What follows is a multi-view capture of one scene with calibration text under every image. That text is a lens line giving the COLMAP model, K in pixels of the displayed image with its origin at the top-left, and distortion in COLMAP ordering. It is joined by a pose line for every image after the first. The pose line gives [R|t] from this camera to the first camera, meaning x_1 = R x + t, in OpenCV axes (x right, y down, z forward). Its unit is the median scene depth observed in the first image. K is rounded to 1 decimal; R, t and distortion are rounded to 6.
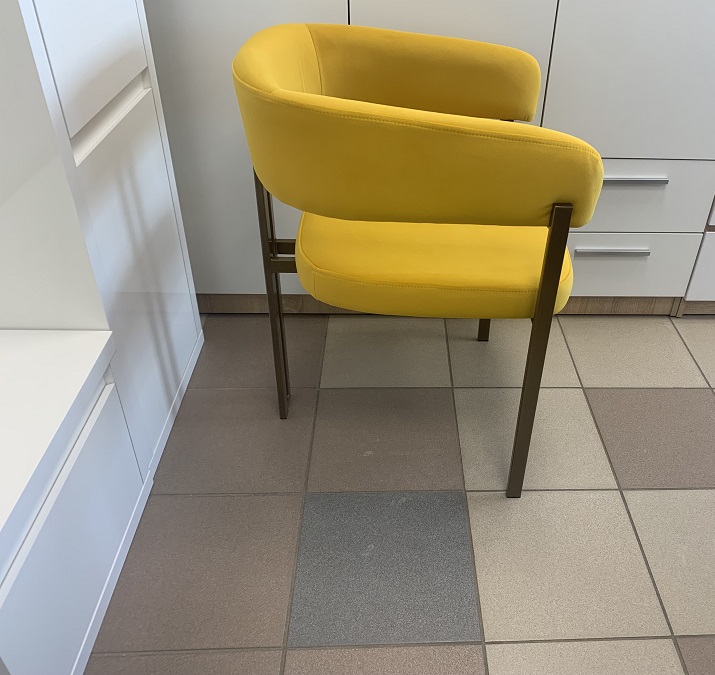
lens RADIAL K [[699.0, 0, 437.1], [0, 699.0, 329.4], [0, 0, 1]] dist [0.003170, 0.000000]
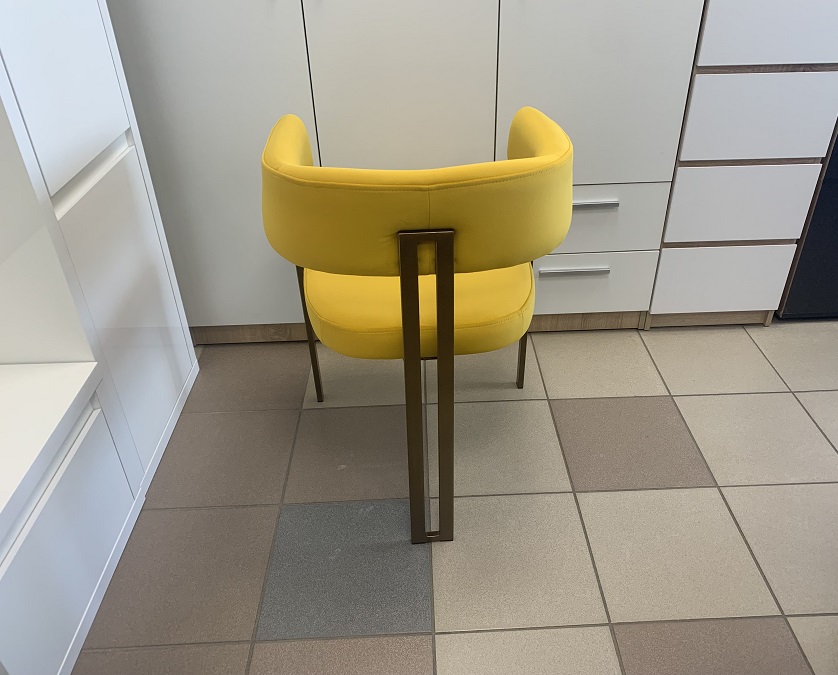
lens RADIAL K [[696.8, 0, 448.2], [0, 696.8, 330.1], [0, 0, 1]] dist [0.004306, -0.010488]
pose [[0.998350, -0.041370, -0.039823, 0.125407], [0.039965, 0.998572, -0.035442, 0.011142], [0.041233, 0.033792, 0.998578, -0.086748]]
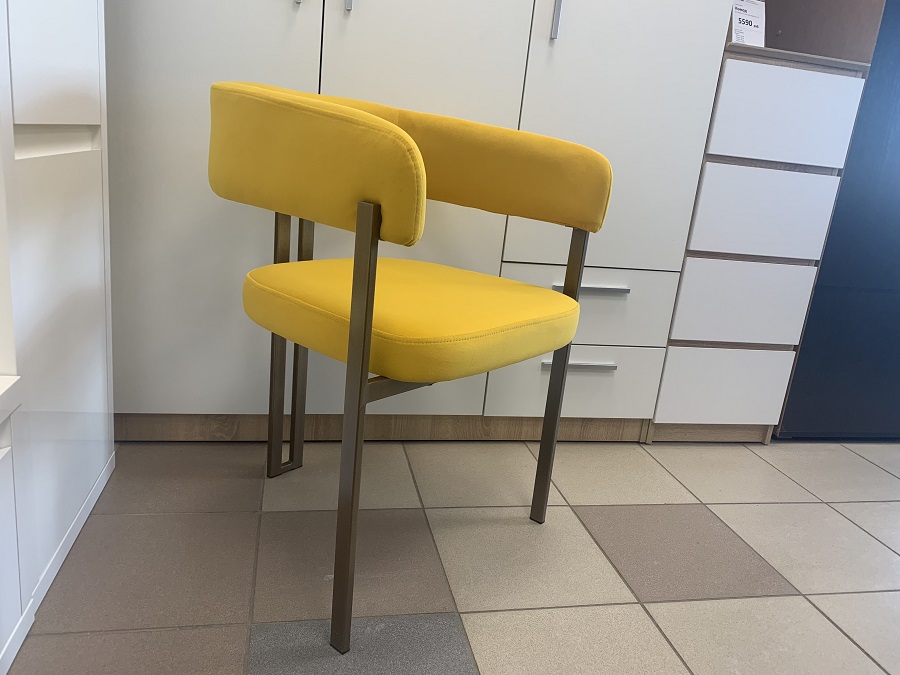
lens RADIAL K [[698.4, 0, 451.2], [0, 698.4, 325.4], [0, 0, 1]] dist [-0.001783, 0.000279]
pose [[0.986681, 0.011802, 0.162237, -0.101000], [0.043897, 0.941042, -0.335429, 0.192691], [-0.156631, 0.338083, 0.927991, 0.160084]]
